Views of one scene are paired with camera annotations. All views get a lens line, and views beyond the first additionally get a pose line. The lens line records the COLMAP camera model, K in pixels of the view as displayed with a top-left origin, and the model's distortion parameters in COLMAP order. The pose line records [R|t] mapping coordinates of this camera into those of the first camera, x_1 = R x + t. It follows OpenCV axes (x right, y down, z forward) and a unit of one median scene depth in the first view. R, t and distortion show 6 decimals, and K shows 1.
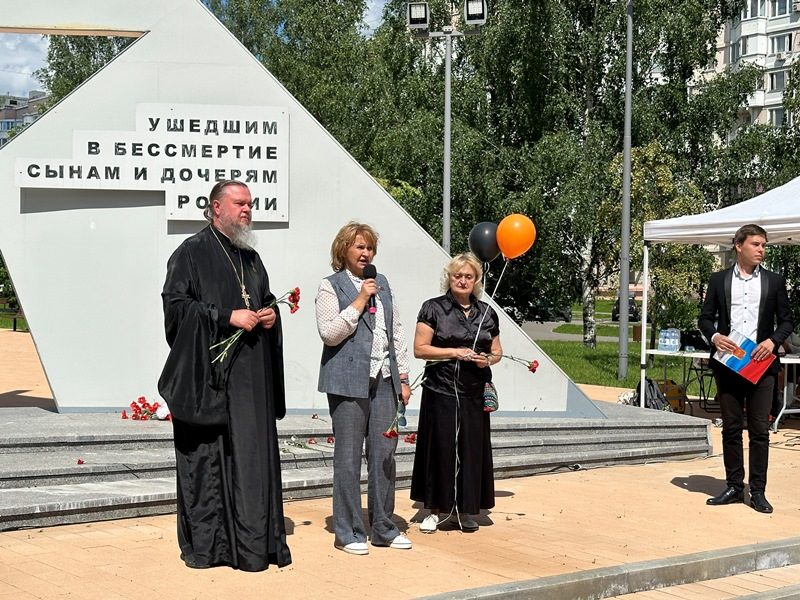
lens RADIAL K [[1277.3, 0, 400.0], [0, 1277.3, 300.0], [0, 0, 1]] dist [0.142824, -0.078714]
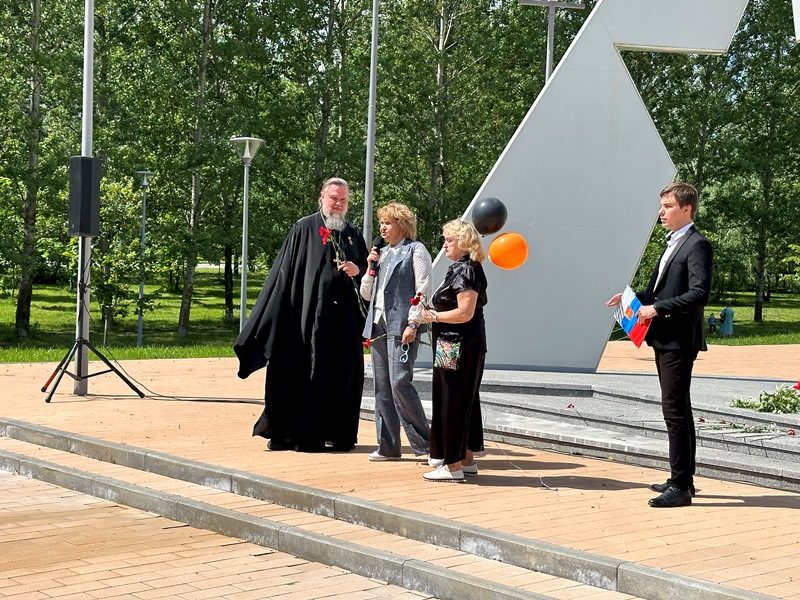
lens RADIAL K [[1389.8, 0, 400.0], [0, 1389.8, 300.0], [0, 0, 1]] dist [0.129545, 0.036782]
pose [[0.062573, 0.010717, -0.997983, 0.836334], [-0.037954, 0.999245, 0.008351, 0.015300], [0.997318, 0.037355, 0.062932, 0.587221]]
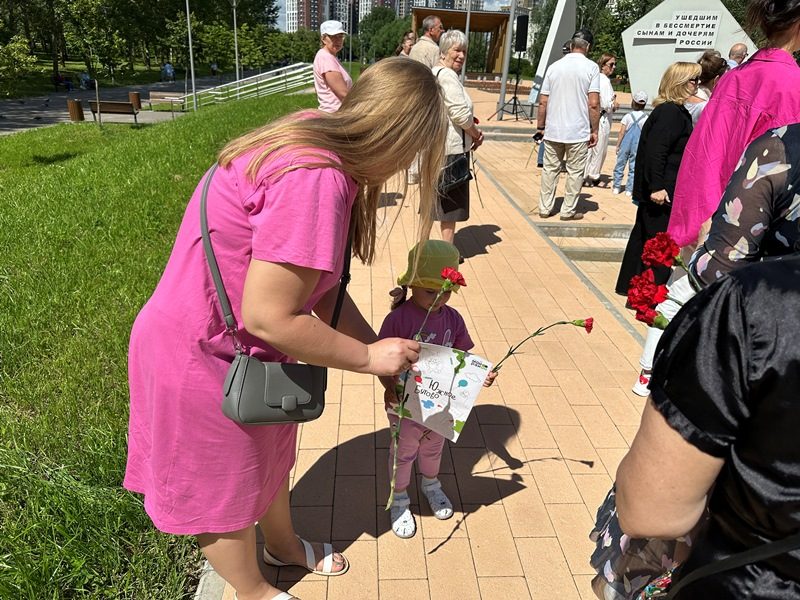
lens RADIAL K [[570.9, 0, 400.0], [0, 570.9, 300.0], [0, 0, 1]] dist [0.025160, -0.029617]
pose [[0.824773, 0.237641, -0.513105, 0.162186], [-0.040454, 0.929877, 0.365640, 0.034181], [0.564016, -0.280813, 0.776550, -0.815782]]
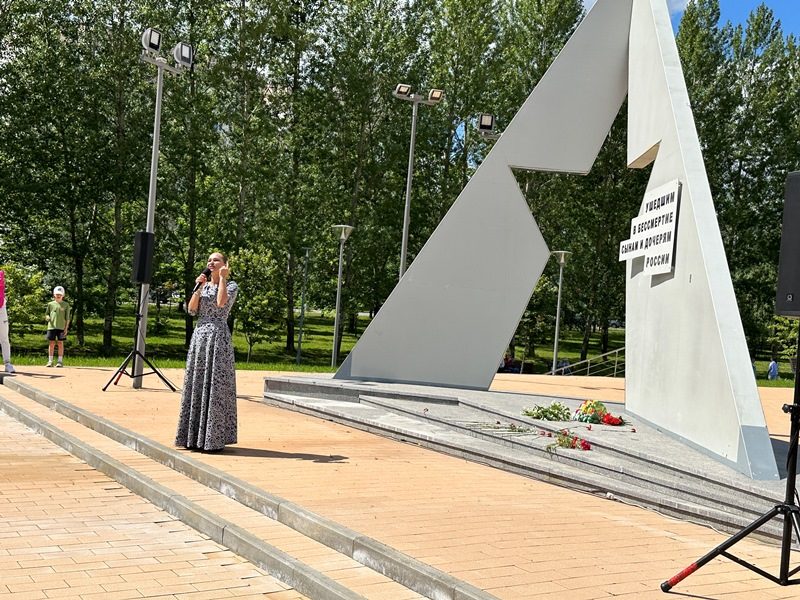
lens RADIAL K [[982.0, 0, 400.0], [0, 982.0, 300.0], [0, 0, 1]] dist [0.121187, -0.070265]
pose [[-0.090535, -0.034266, -0.995304, 0.876467], [-0.079645, 0.996456, -0.027061, 0.010648], [0.992703, 0.076821, -0.092943, 0.843780]]
